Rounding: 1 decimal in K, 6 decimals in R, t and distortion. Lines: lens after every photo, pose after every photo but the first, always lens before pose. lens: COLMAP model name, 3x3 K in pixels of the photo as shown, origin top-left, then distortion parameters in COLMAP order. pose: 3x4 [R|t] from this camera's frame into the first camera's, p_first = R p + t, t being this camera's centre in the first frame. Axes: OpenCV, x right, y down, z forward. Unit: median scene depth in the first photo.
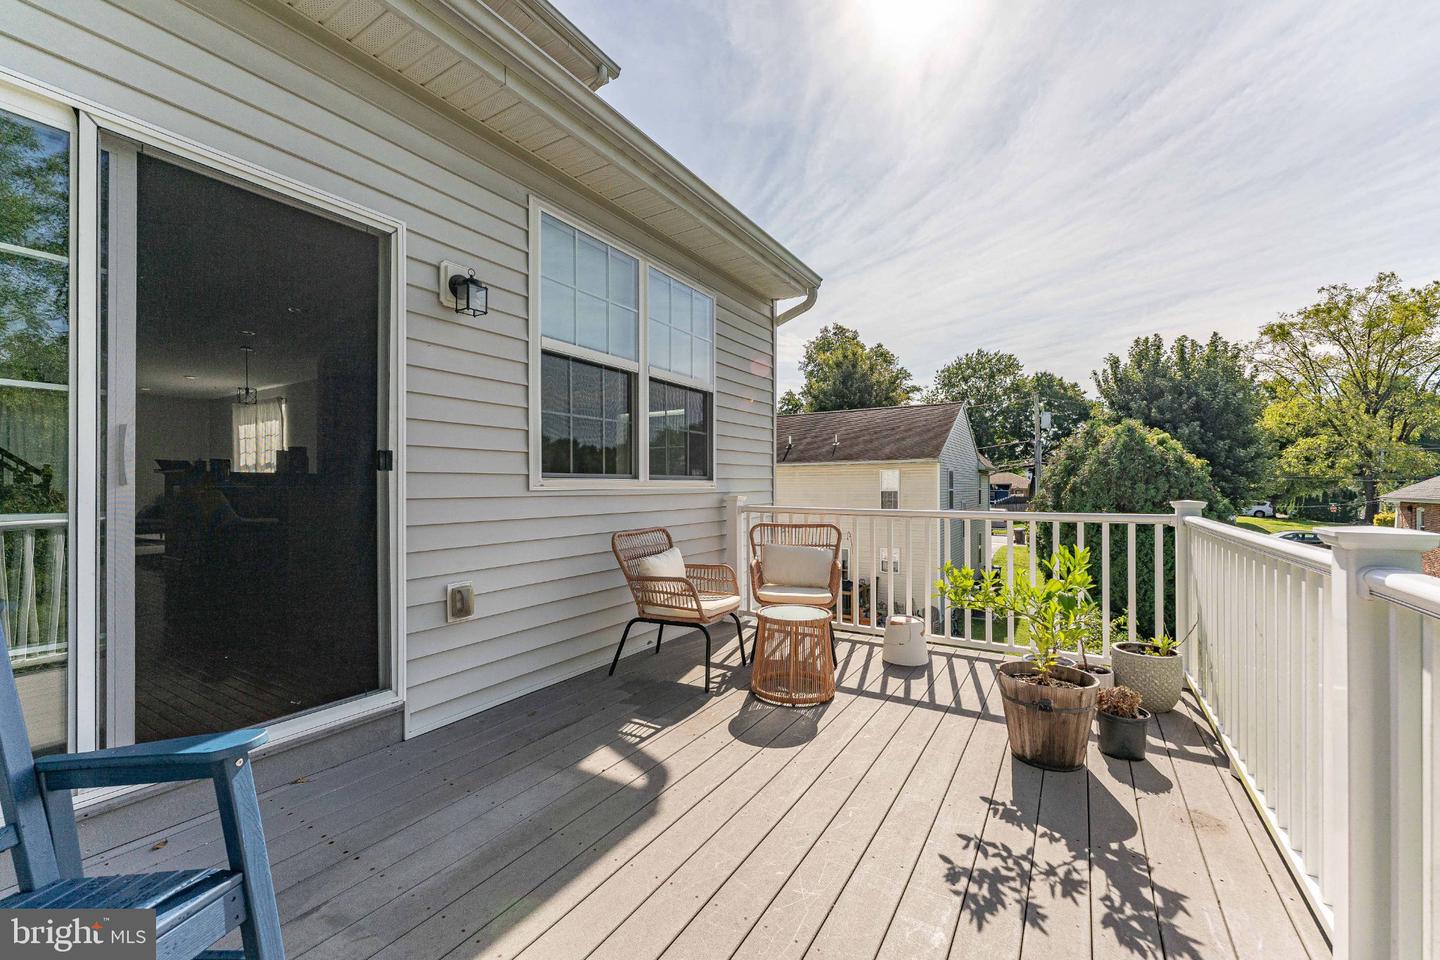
lens RADIAL K [[574.4, 0, 720.0], [0, 574.4, 480.0], [0, 0, 1]] dist [-0.000454, -0.000036]
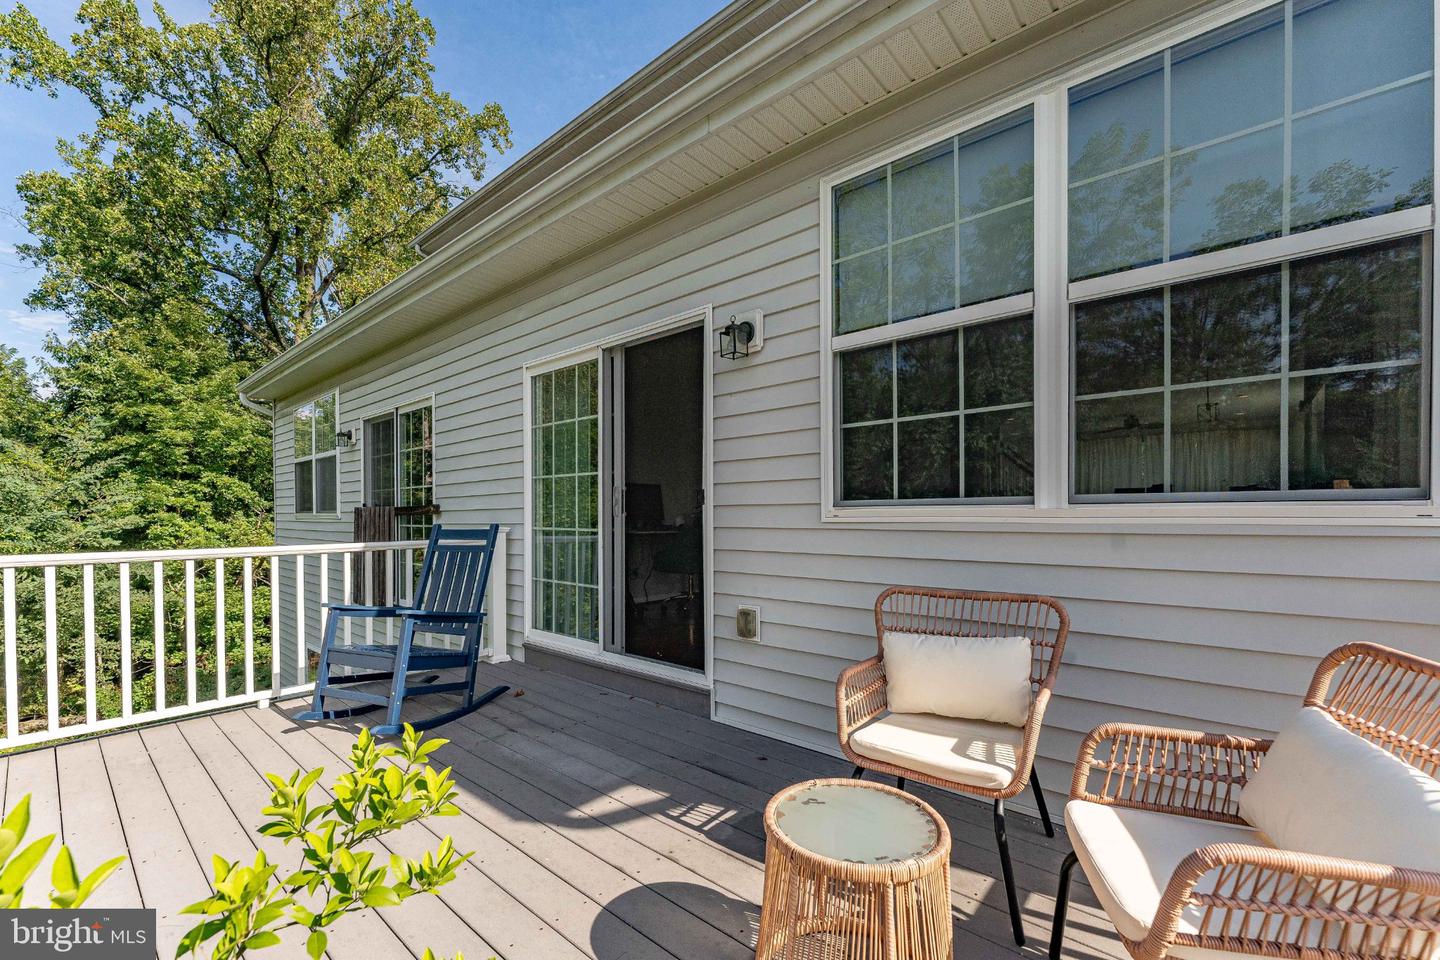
lens RADIAL K [[597.1, 0, 717.2], [0, 597.1, 521.0], [0, 0, 1]] dist [0.000801, 0.000087]
pose [[-0.168530, 0.008710, -0.985658, 0.712907], [0.012276, 0.999902, 0.006737, 0.011049], [0.985620, -0.010964, -0.168621, 1.210177]]
